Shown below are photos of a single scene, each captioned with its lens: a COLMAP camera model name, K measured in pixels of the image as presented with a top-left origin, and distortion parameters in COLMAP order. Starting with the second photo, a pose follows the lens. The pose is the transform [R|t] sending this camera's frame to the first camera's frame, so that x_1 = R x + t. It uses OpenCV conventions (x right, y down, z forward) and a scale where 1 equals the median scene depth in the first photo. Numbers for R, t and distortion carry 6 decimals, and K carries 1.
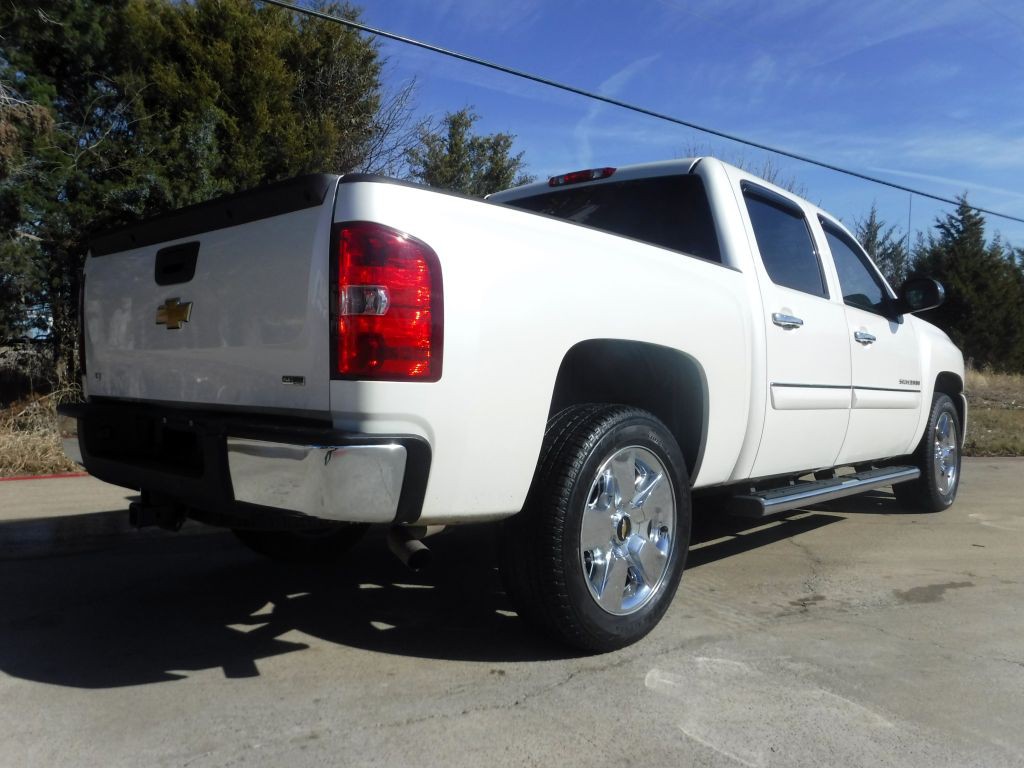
lens RADIAL K [[834.3, 0, 517.0], [0, 834.3, 377.4], [0, 0, 1]] dist [-0.072280, 0.031811]
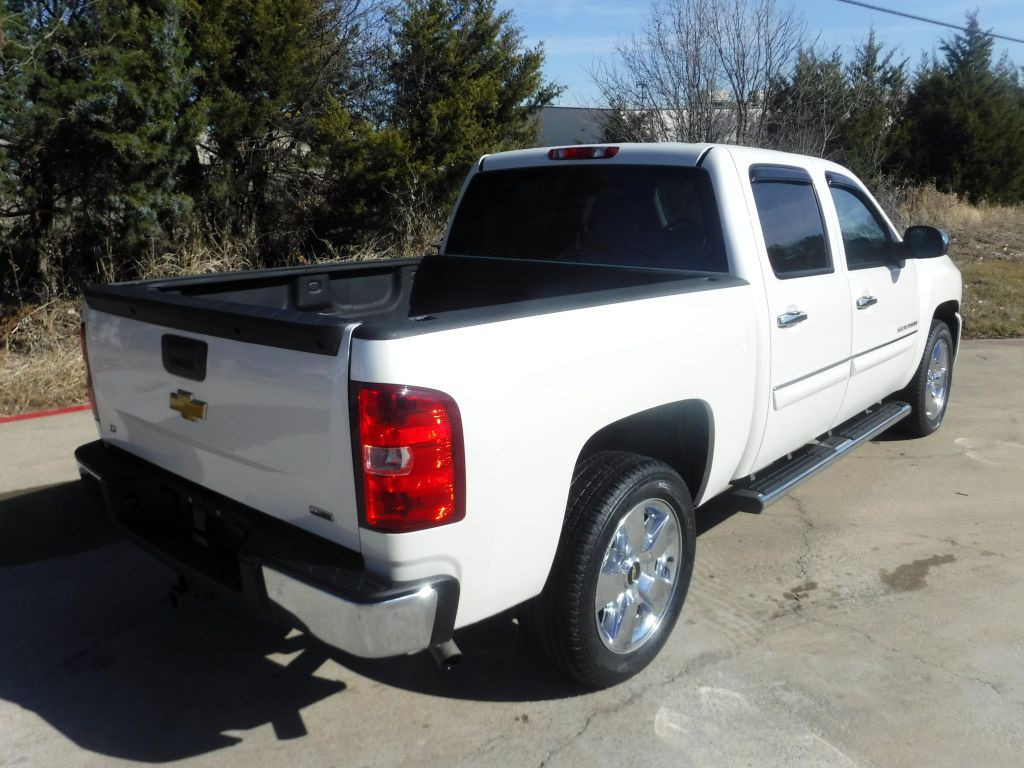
lens RADIAL K [[834.3, 0, 516.5], [0, 834.3, 384.2], [0, 0, 1]] dist [-0.072280, 0.031811]
pose [[0.999448, -0.031938, 0.009095, -0.020842], [0.029213, 0.975842, 0.216516, -0.255774], [-0.015790, -0.216131, 0.976237, 0.013865]]
